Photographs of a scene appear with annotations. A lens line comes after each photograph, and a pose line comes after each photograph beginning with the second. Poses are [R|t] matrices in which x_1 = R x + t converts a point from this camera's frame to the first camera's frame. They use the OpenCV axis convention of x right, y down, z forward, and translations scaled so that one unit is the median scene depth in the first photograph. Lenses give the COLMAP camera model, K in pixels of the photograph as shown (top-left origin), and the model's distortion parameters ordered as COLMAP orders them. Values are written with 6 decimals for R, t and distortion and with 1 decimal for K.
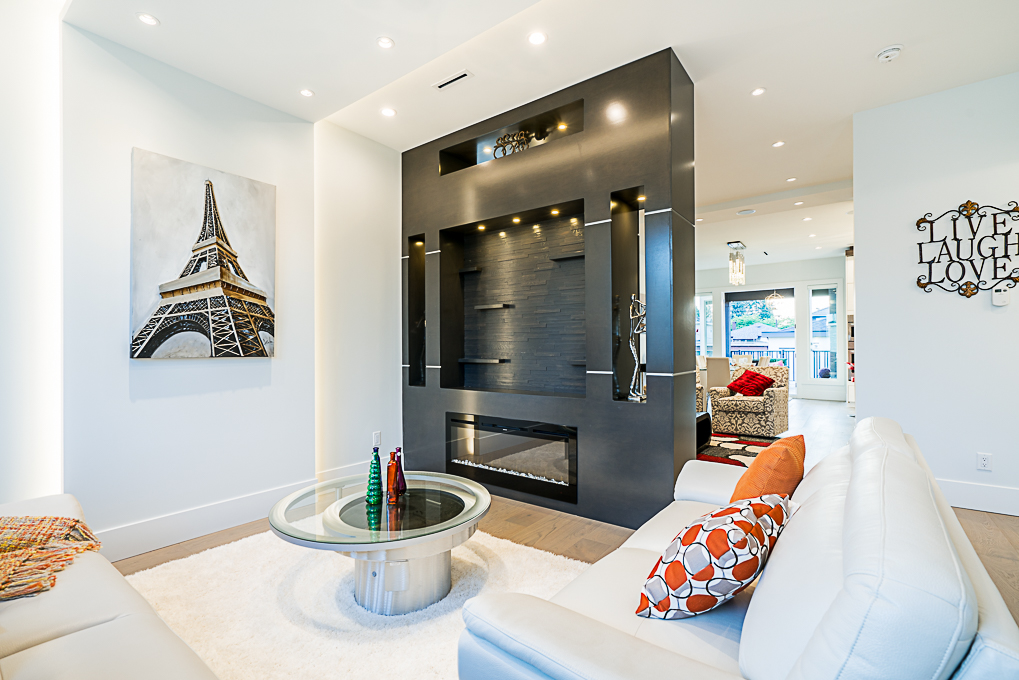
lens RADIAL K [[464.5, 0, 507.1], [0, 464.5, 344.5], [0, 0, 1]] dist [-0.001184, -0.000108]
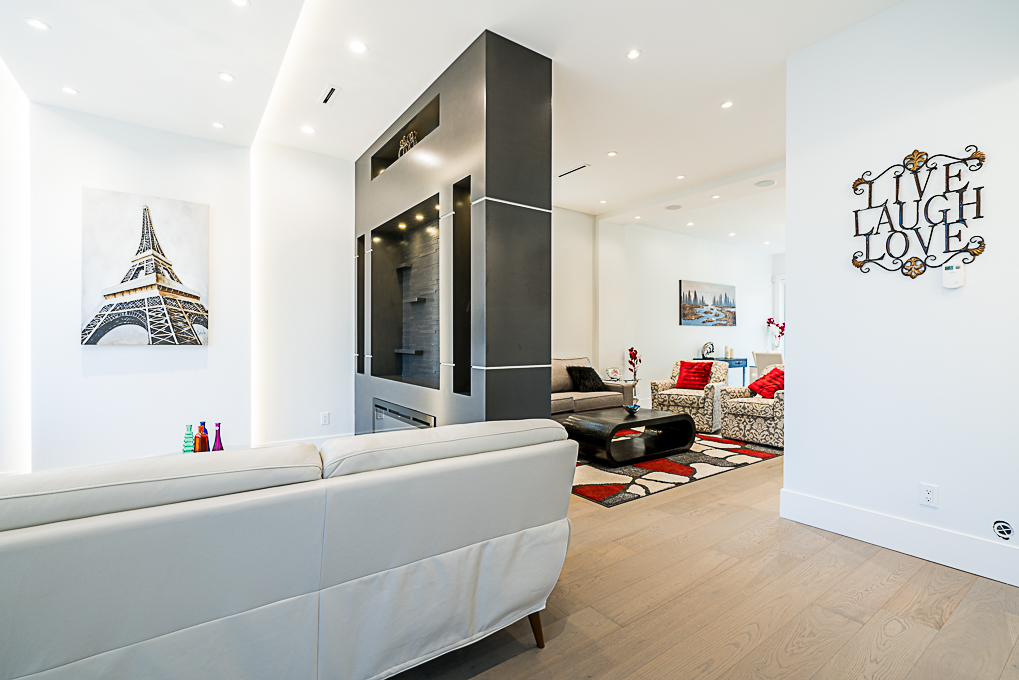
lens RADIAL K [[464.5, 0, 507.1], [0, 464.5, 344.5], [0, 0, 1]] dist [-0.001184, -0.000108]
pose [[0.952974, 0.011484, -0.302835, 0.614475], [-0.006160, 0.999809, 0.018530, -0.002531], [0.302990, -0.015793, 0.952863, 0.073521]]
